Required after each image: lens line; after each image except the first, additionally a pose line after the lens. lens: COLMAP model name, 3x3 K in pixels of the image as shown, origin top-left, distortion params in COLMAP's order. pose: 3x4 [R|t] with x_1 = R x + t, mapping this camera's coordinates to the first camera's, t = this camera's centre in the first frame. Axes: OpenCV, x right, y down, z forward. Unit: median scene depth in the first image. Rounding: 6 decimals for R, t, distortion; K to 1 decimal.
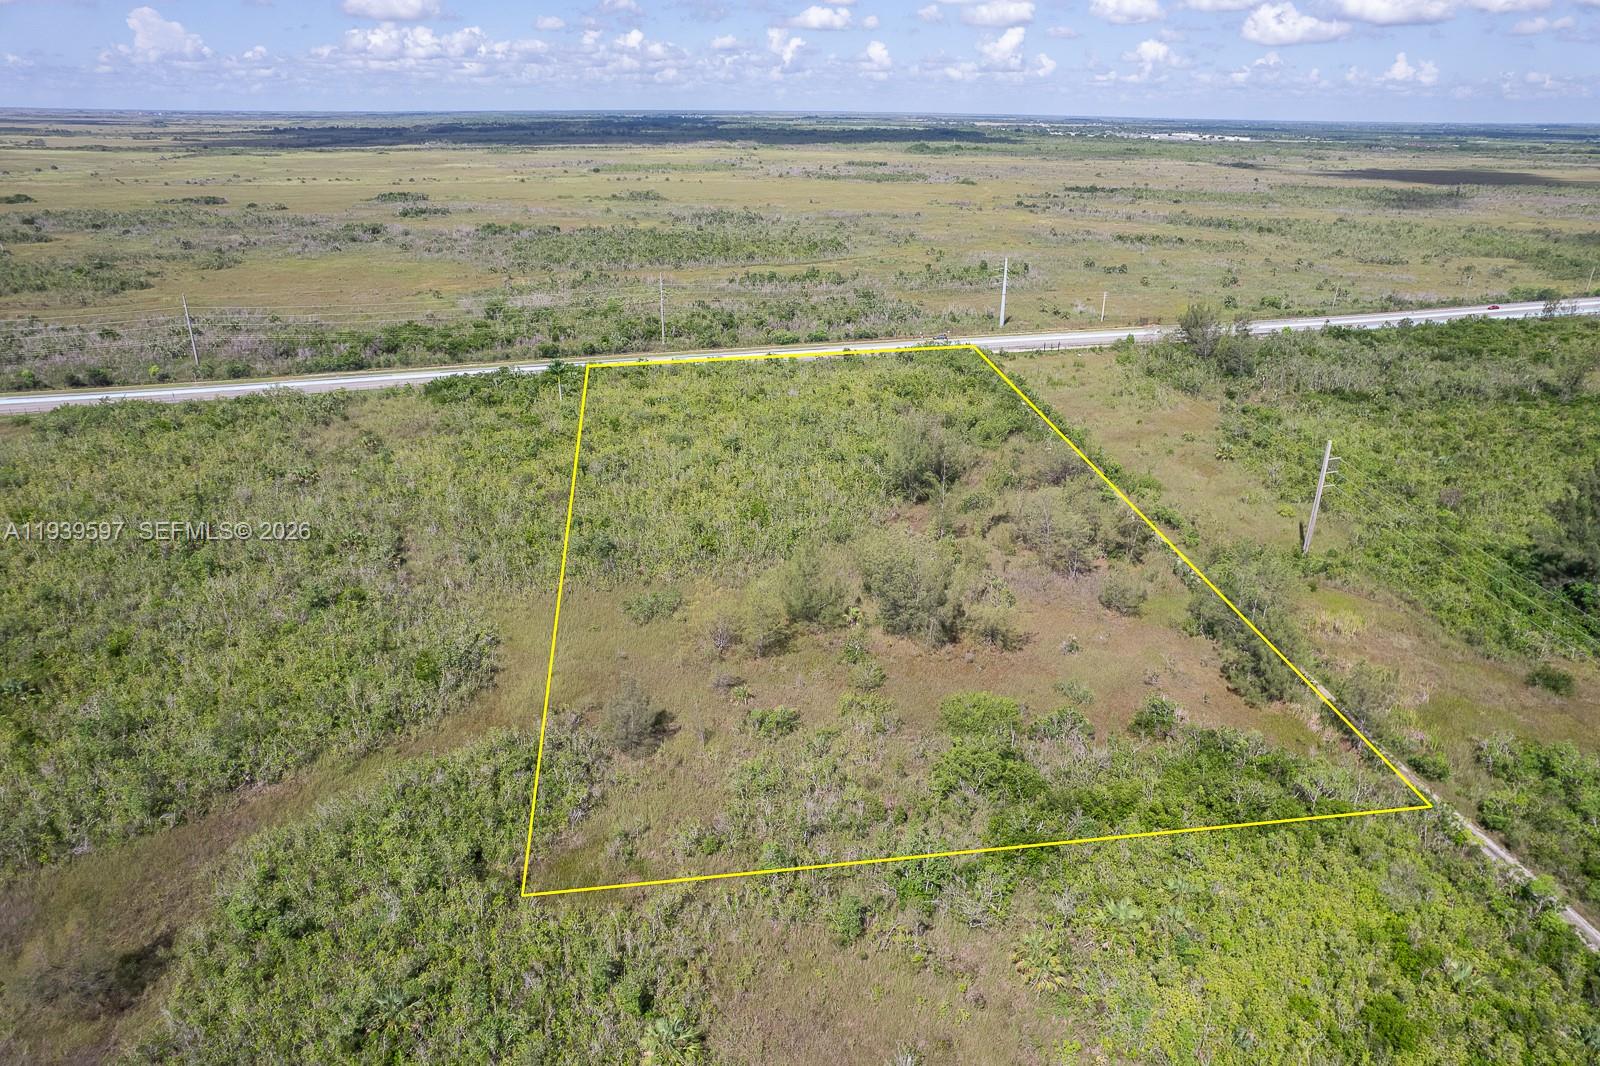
lens RADIAL K [[1052.9, 0, 800.0], [0, 1052.9, 533.0], [0, 0, 1]] dist [-0.092823, 0.095550]
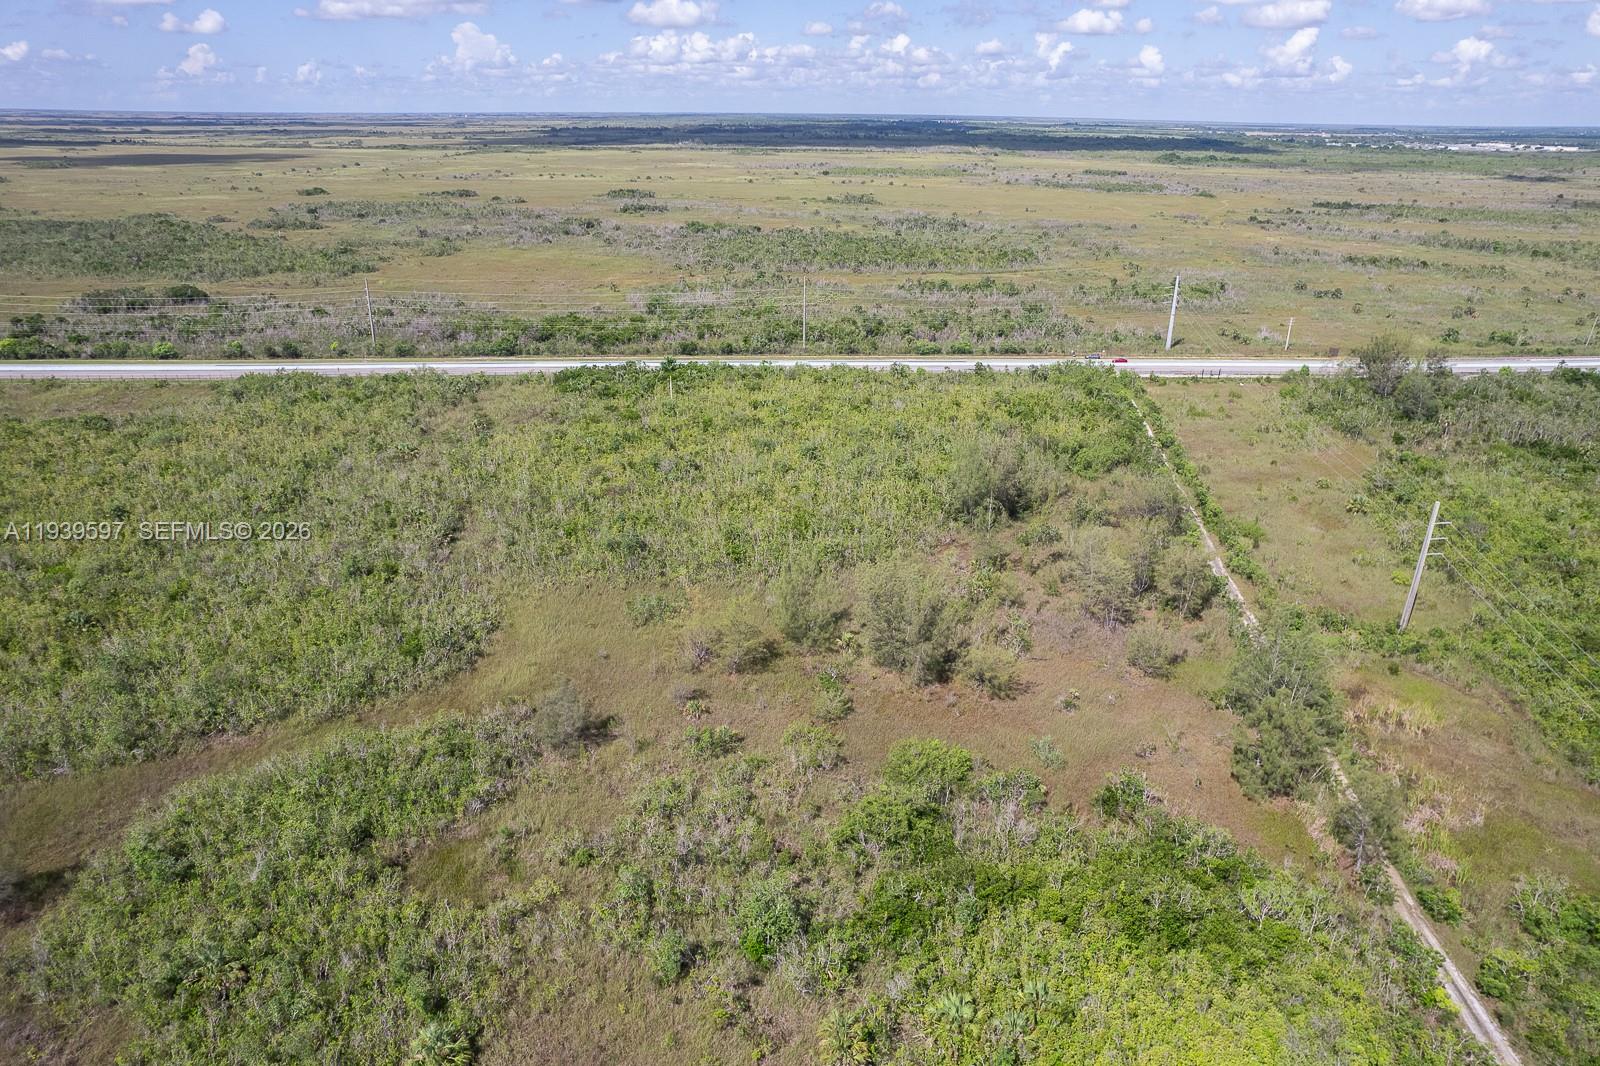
lens RADIAL K [[1052.9, 0, 800.0], [0, 1052.9, 533.0], [0, 0, 1]] dist [-0.092823, 0.095550]
pose [[0.970566, 0.092260, -0.222464, 0.097684], [-0.093177, 0.995629, 0.006394, -0.010022], [0.222081, 0.014523, 0.974920, 0.026757]]
